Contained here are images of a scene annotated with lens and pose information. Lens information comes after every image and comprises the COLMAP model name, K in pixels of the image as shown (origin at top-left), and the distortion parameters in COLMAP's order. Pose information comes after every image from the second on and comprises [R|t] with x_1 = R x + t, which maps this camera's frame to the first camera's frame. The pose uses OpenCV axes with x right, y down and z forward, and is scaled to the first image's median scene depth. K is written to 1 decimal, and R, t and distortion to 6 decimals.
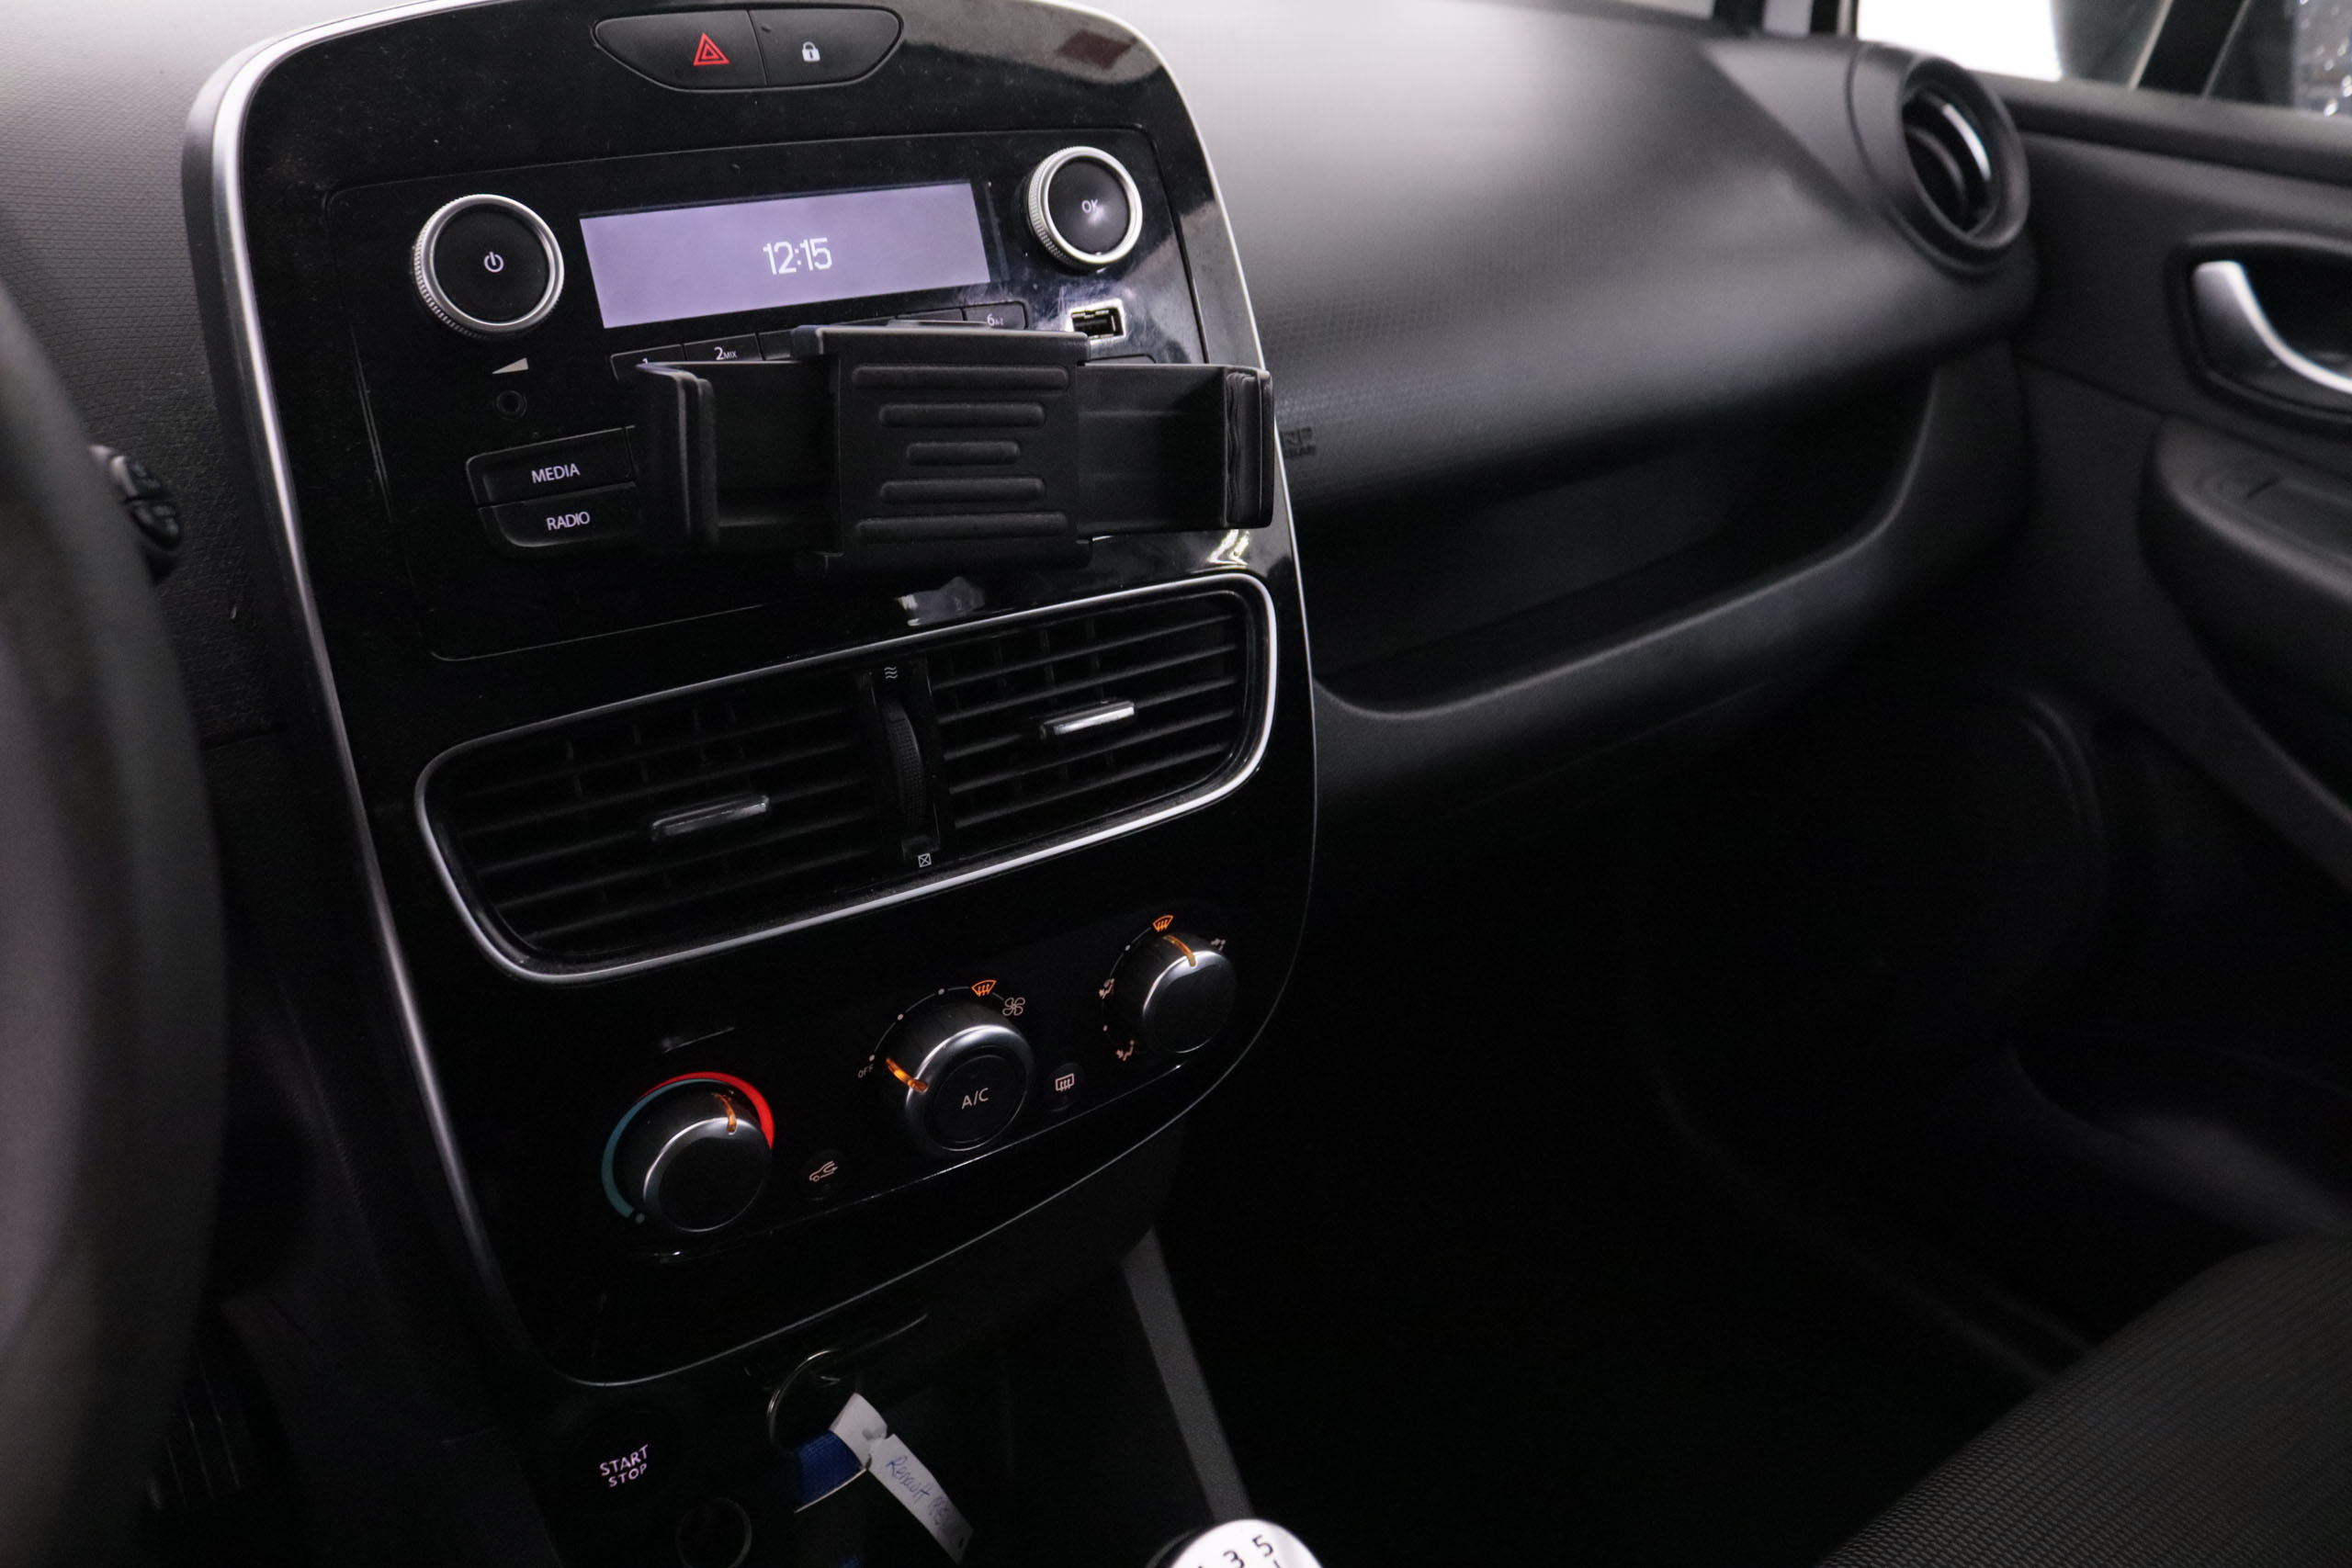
lens RADIAL K [[2006.5, 0, 1176.0], [0, 2006.5, 784.0], [0, 0, 1]] dist [-0.201716, 0.005536]
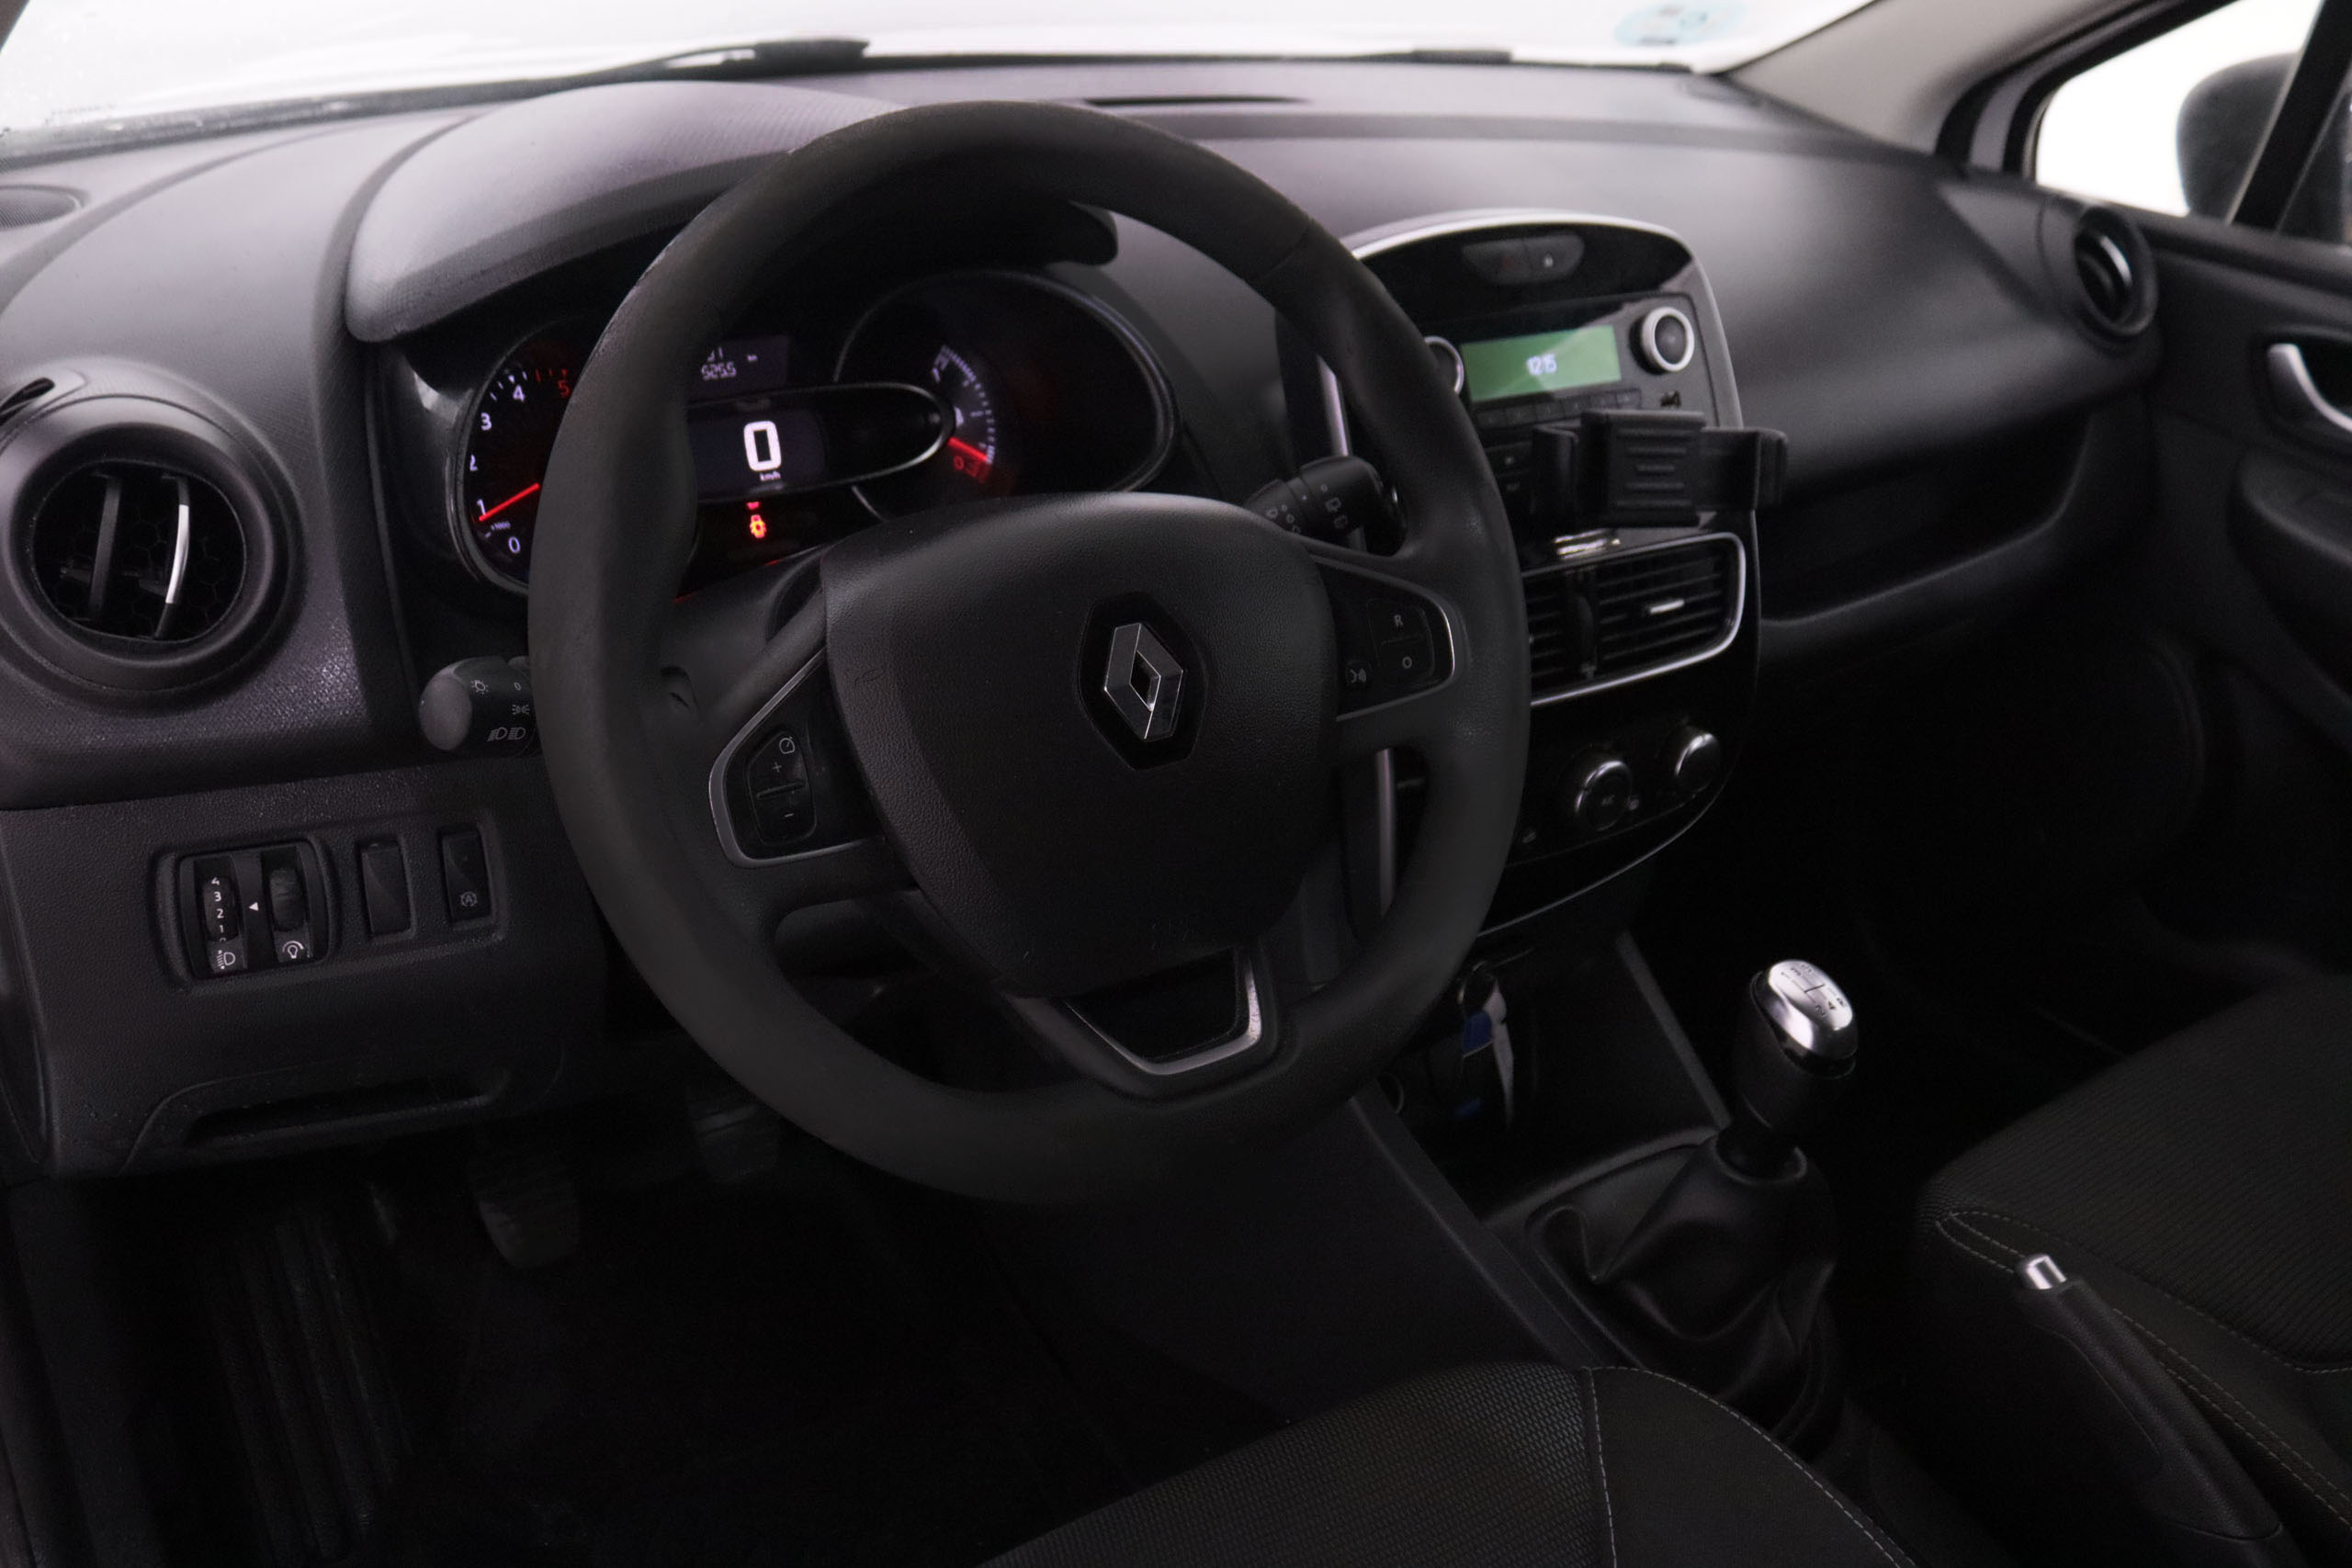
lens RADIAL K [[2292.9, 0, 1176.0], [0, 2292.9, 784.0], [0, 0, 1]] dist [-0.134127, -0.156157]
pose [[0.999807, 0.019595, -0.001244, -0.327759], [-0.019605, 0.999768, -0.008912, 0.107970], [0.001069, 0.008934, 0.999960, -0.766886]]
